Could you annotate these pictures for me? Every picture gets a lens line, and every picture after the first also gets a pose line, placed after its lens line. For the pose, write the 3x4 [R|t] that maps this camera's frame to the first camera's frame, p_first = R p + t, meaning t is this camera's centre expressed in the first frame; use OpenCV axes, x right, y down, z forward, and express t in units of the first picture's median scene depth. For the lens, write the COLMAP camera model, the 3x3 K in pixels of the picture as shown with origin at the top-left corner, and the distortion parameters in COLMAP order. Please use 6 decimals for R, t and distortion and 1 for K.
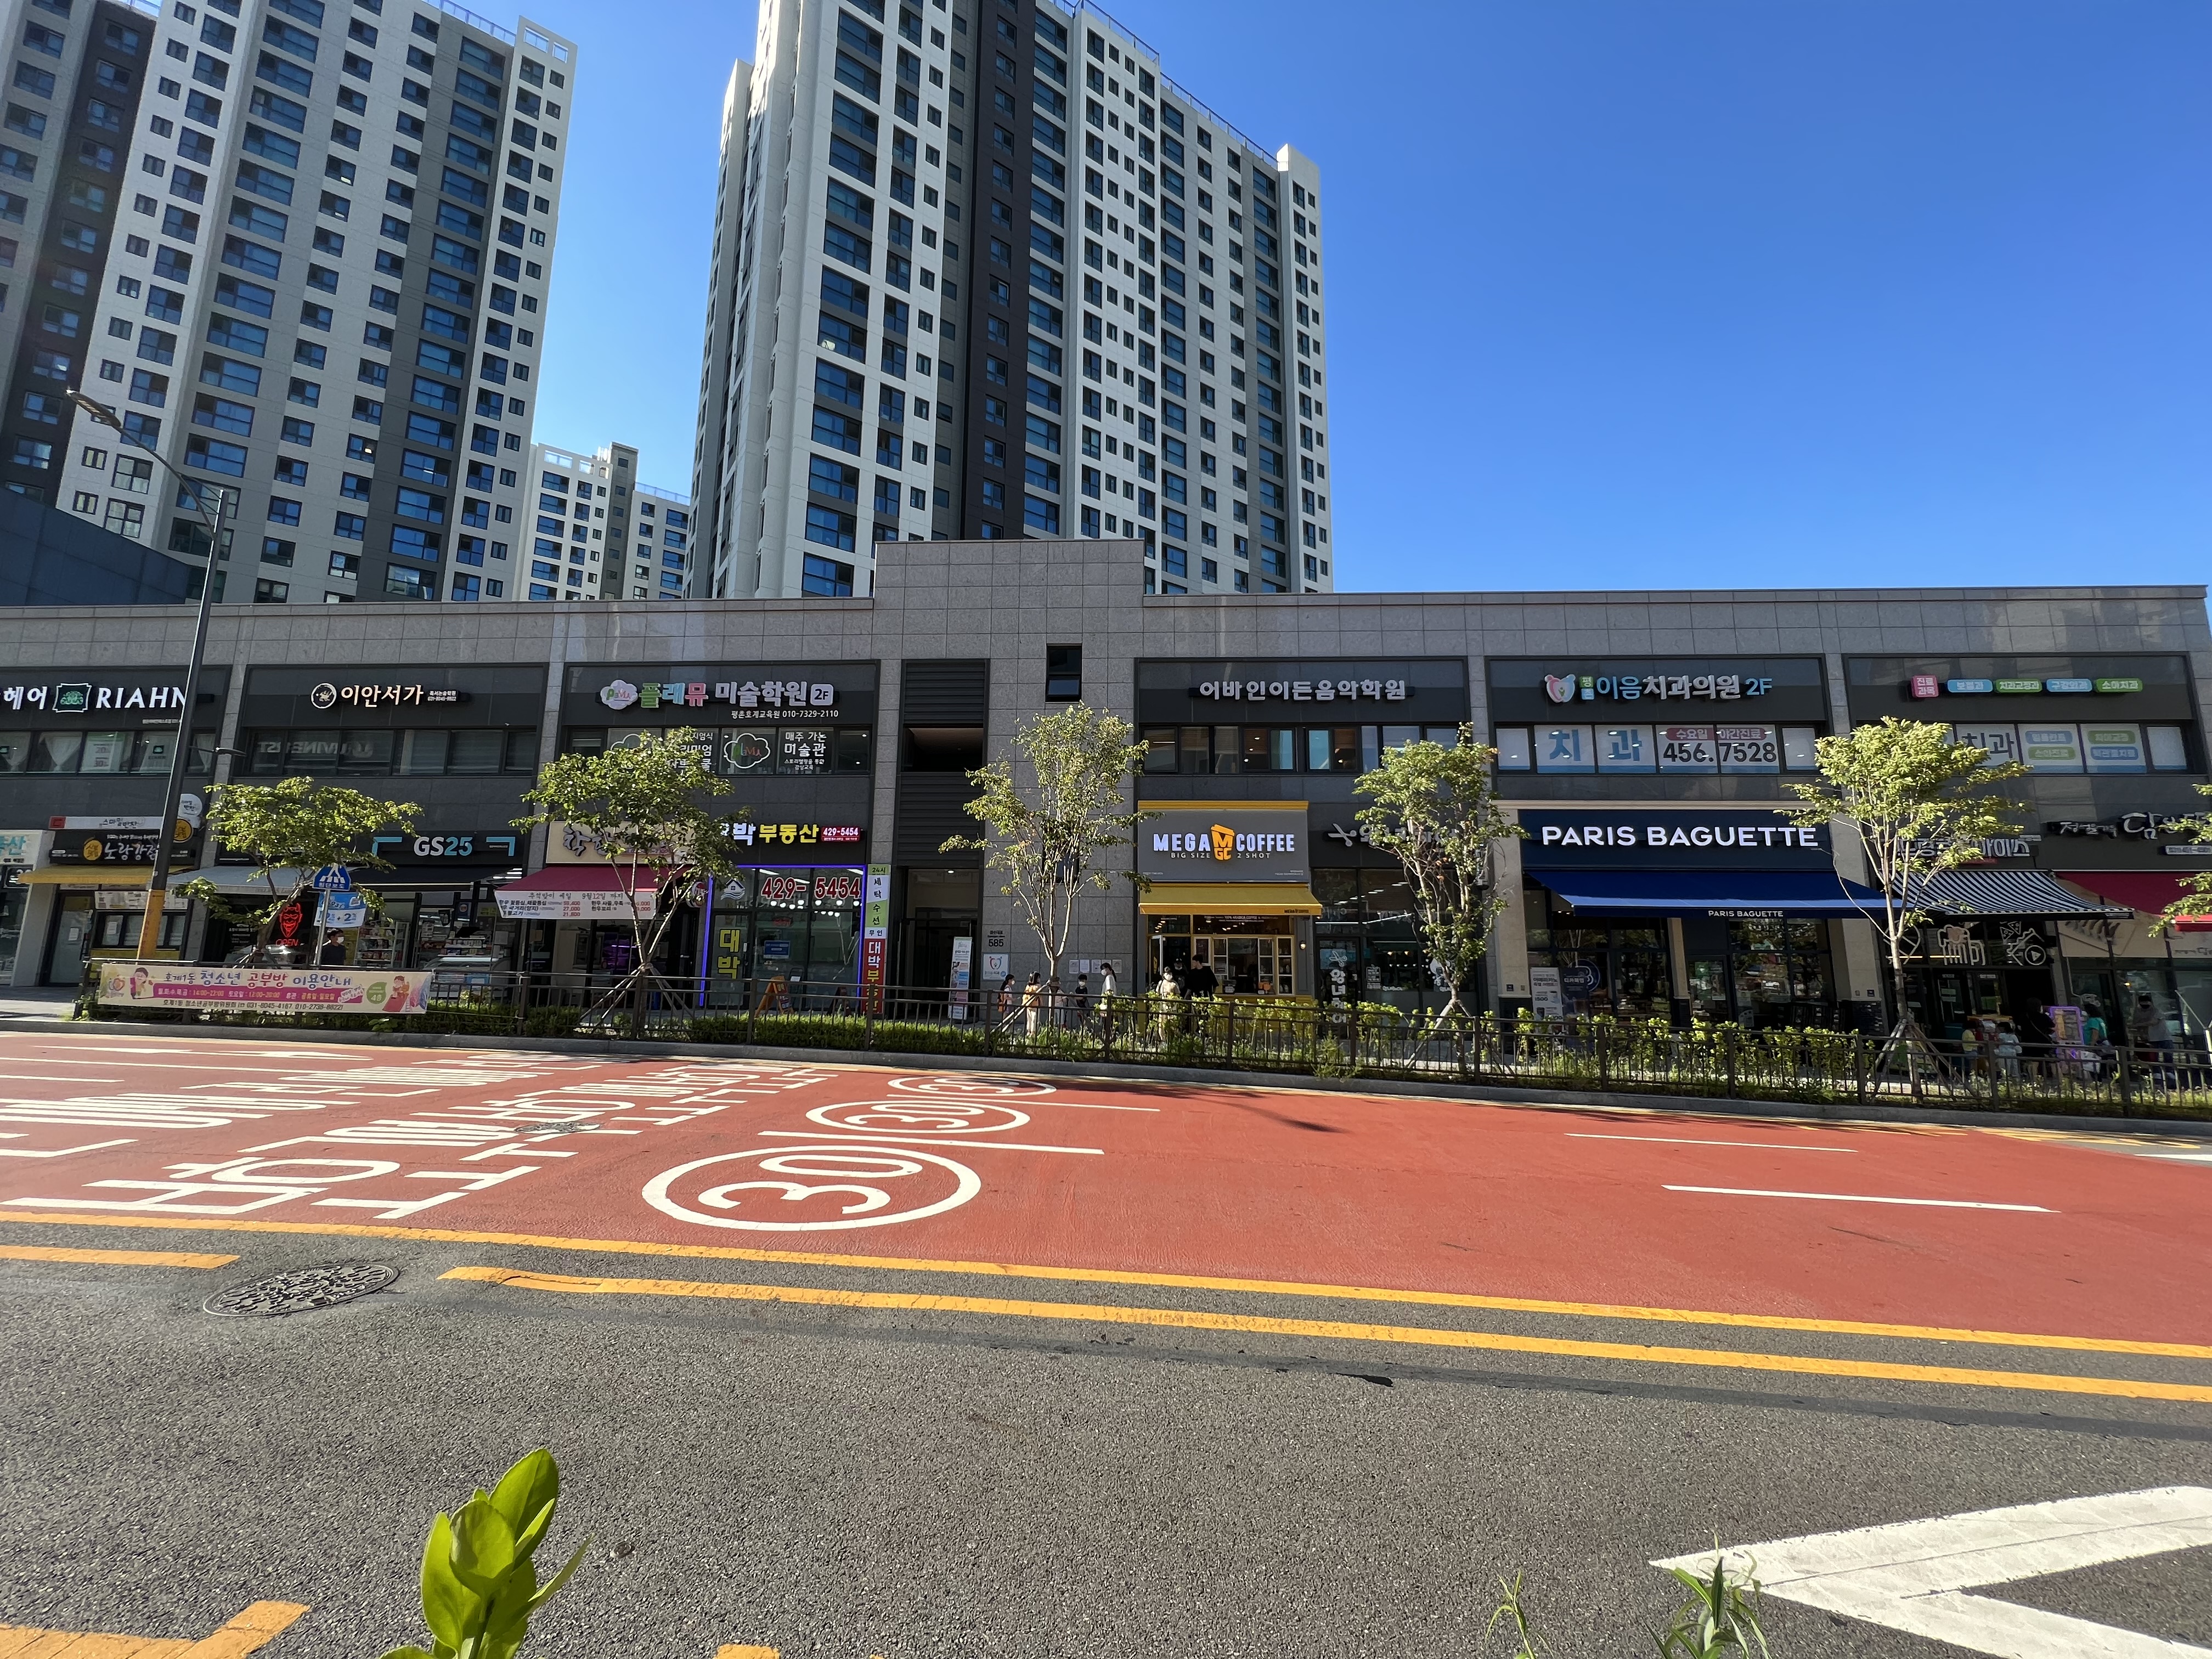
lens RADIAL K [[882.2, 0, 1106.0], [0, 882.2, 829.5], [0, 0, 1]] dist [0.017805, 0.000180]
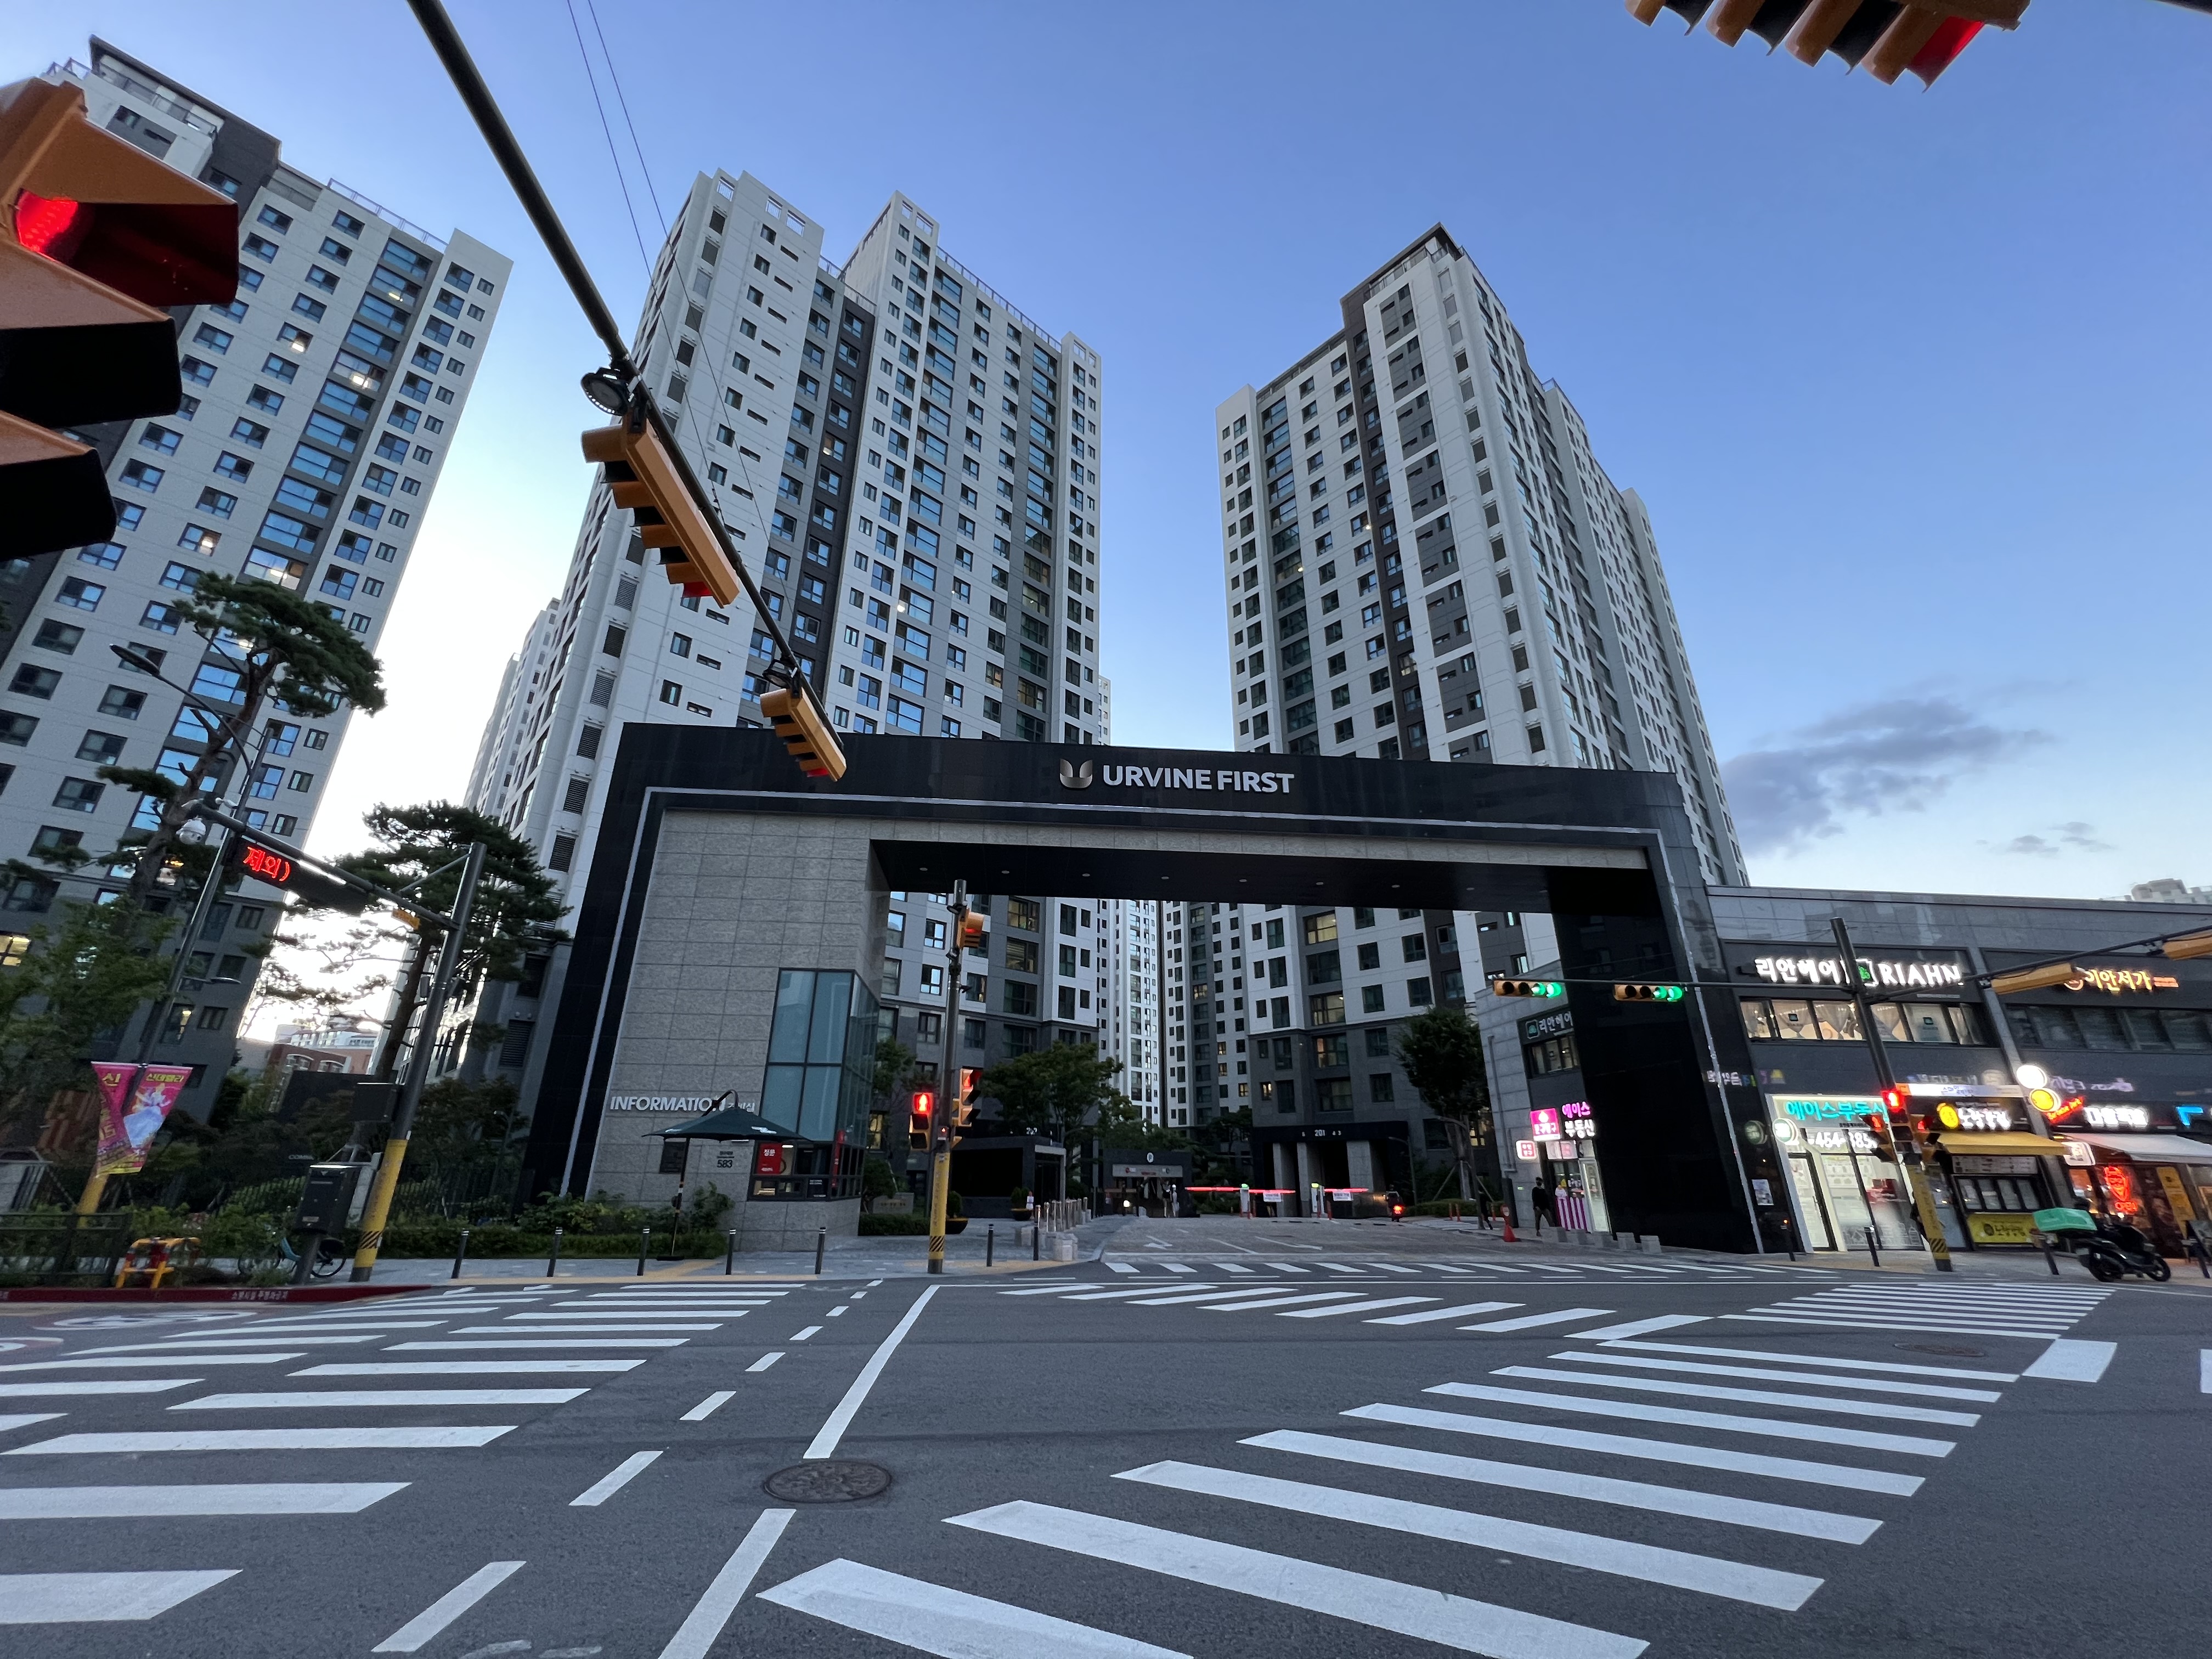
lens RADIAL K [[882.2, 0, 1106.0], [0, 882.2, 829.5], [0, 0, 1]] dist [0.017805, 0.000180]
pose [[0.981775, 0.045020, 0.184637, -0.776031], [-0.004429, 0.976692, -0.214600, -0.025866], [-0.189994, 0.209871, 0.959091, 0.025359]]
